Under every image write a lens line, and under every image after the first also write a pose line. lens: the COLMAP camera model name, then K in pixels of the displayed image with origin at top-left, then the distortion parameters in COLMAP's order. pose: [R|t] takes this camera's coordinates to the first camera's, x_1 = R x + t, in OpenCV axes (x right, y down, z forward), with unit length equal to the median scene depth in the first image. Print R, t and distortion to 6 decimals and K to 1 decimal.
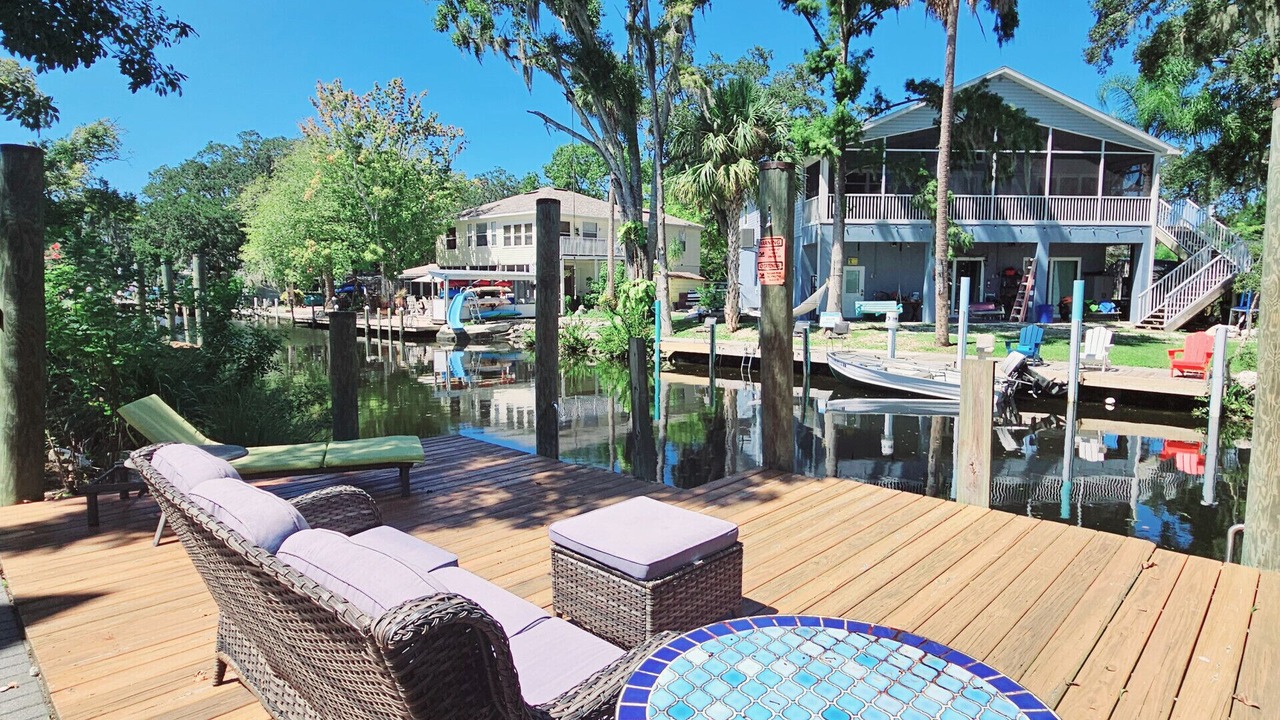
lens RADIAL K [[699.9, 0, 640.0], [0, 699.9, 360.0], [0, 0, 1]] dist [-0.013821, -0.000043]
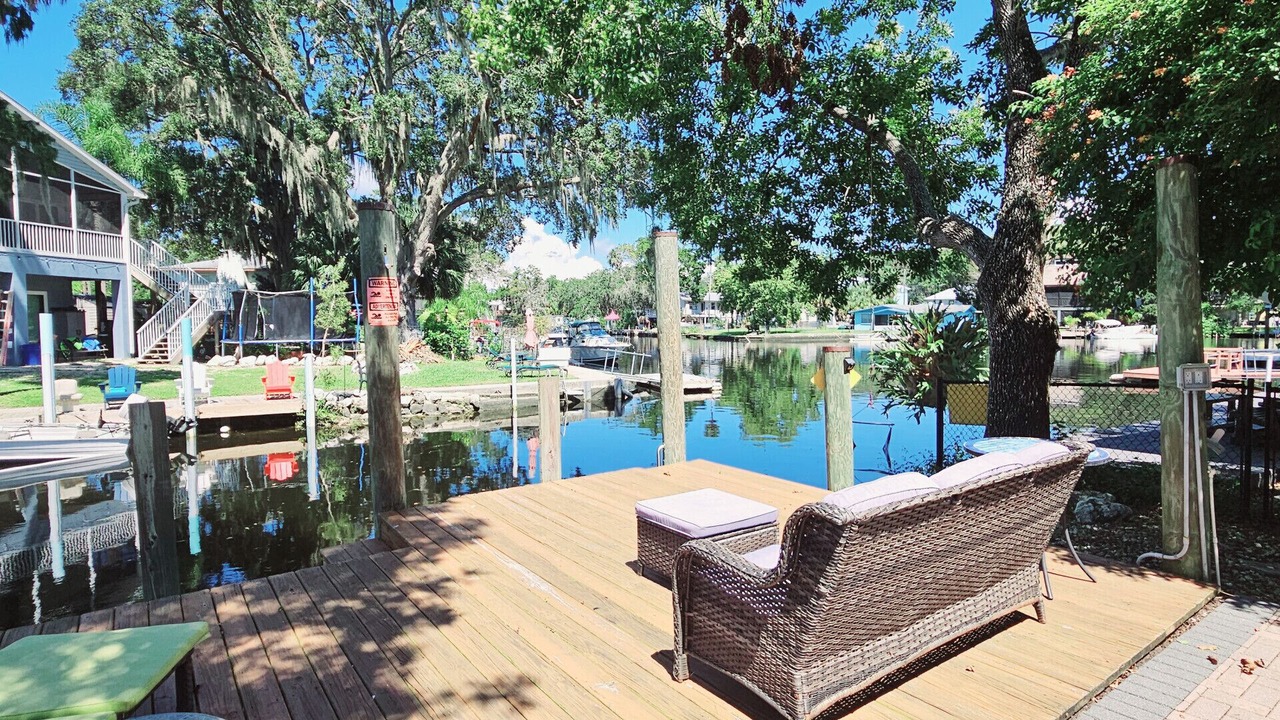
lens RADIAL K [[699.9, 0, 640.0], [0, 699.9, 360.0], [0, 0, 1]] dist [-0.013821, -0.000043]
pose [[0.170950, -0.057988, 0.983572, -0.275201], [0.107283, 0.993427, 0.039922, -0.022595], [-0.979421, 0.098696, 0.176048, 0.178851]]
